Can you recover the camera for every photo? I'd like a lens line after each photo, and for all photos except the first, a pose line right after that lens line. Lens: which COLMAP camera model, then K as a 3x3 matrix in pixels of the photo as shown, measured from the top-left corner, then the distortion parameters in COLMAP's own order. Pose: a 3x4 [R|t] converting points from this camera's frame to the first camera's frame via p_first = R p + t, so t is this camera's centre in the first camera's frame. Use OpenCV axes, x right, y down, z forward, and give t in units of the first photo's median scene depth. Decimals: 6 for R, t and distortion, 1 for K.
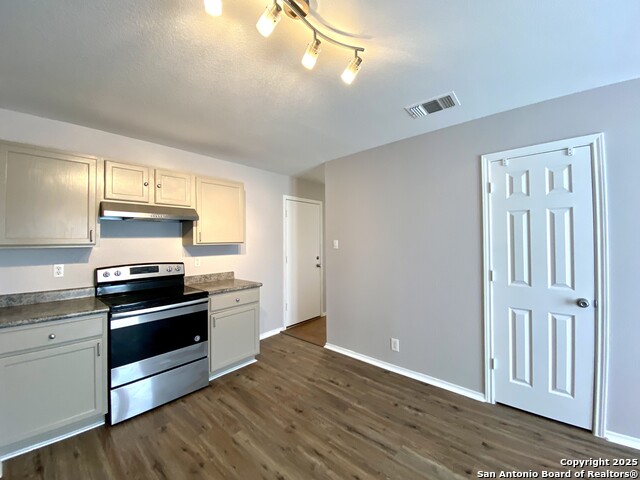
lens RADIAL K [[260.8, 0, 317.6], [0, 260.8, 235.8], [0, 0, 1]] dist [0.026359, -0.022452]
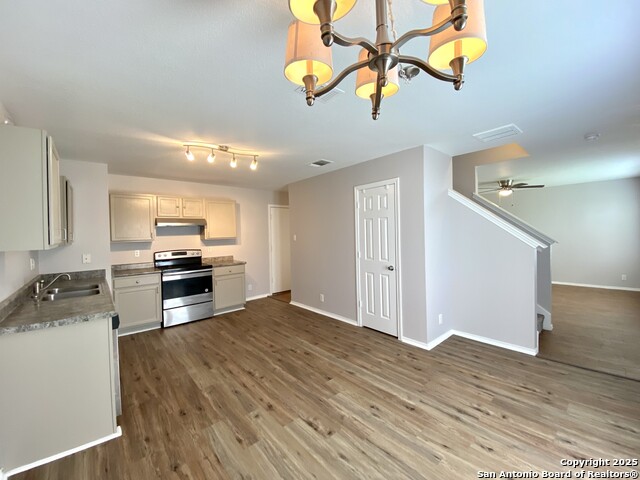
lens RADIAL K [[260.0, 0, 318.1], [0, 260.0, 236.3], [0, 0, 1]] dist [0.034098, -0.022001]
pose [[0.991389, -0.012911, -0.130309, 0.581937], [0.017381, 0.999297, 0.033220, -0.035716], [0.129788, -0.035199, 0.990917, -0.730142]]
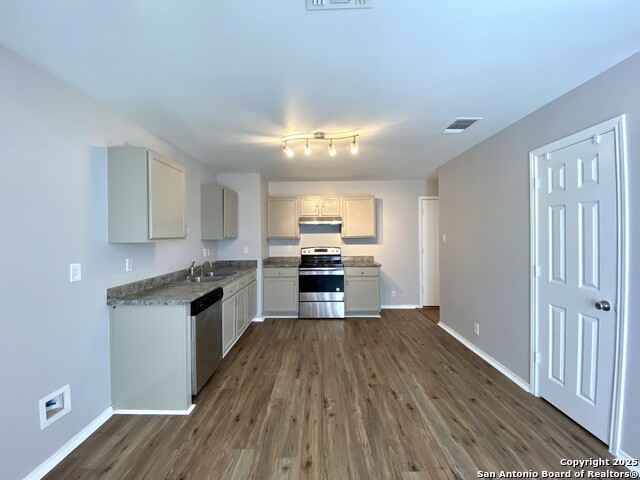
lens RADIAL K [[260.8, 0, 317.6], [0, 260.8, 235.8], [0, 0, 1]] dist [0.026359, -0.022452]
pose [[0.658606, 0.004923, -0.752472, 0.816131], [0.019702, 0.999523, 0.023783, -0.022513], [0.752230, -0.030489, 0.658195, -0.272182]]
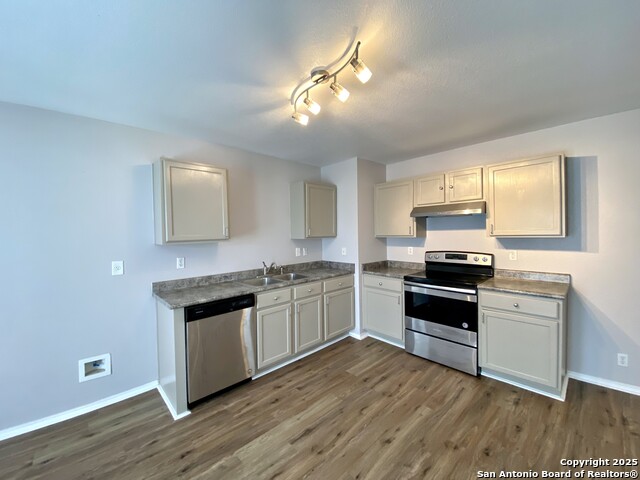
lens RADIAL K [[260.8, 0, 317.6], [0, 260.8, 235.8], [0, 0, 1]] dist [0.026359, -0.022452]
pose [[-0.095437, 0.028472, -0.995028, 0.676928], [0.041279, 0.998844, 0.024622, -0.024999], [0.994579, -0.038724, -0.096502, 0.540268]]
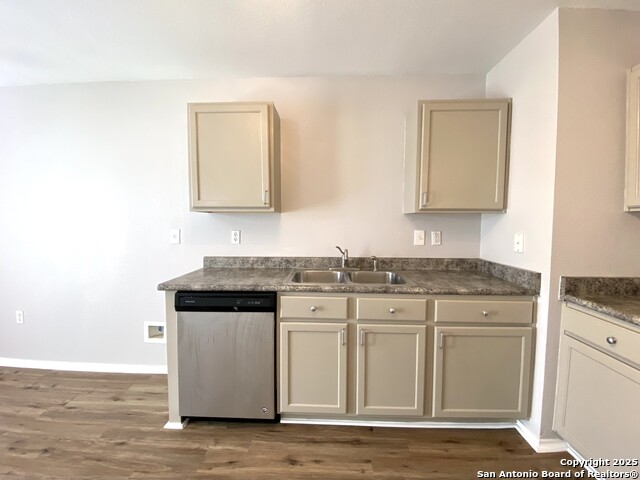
lens RADIAL K [[269.9, 0, 320.0], [0, 269.9, 240.0], [0, 0, 1]] dist [0.045166, -0.034048]
pose [[-0.772077, 0.047813, -0.633728, -0.008786], [0.015702, 0.998297, 0.056189, 0.055891], [0.635335, 0.033431, -0.771512, 0.768618]]
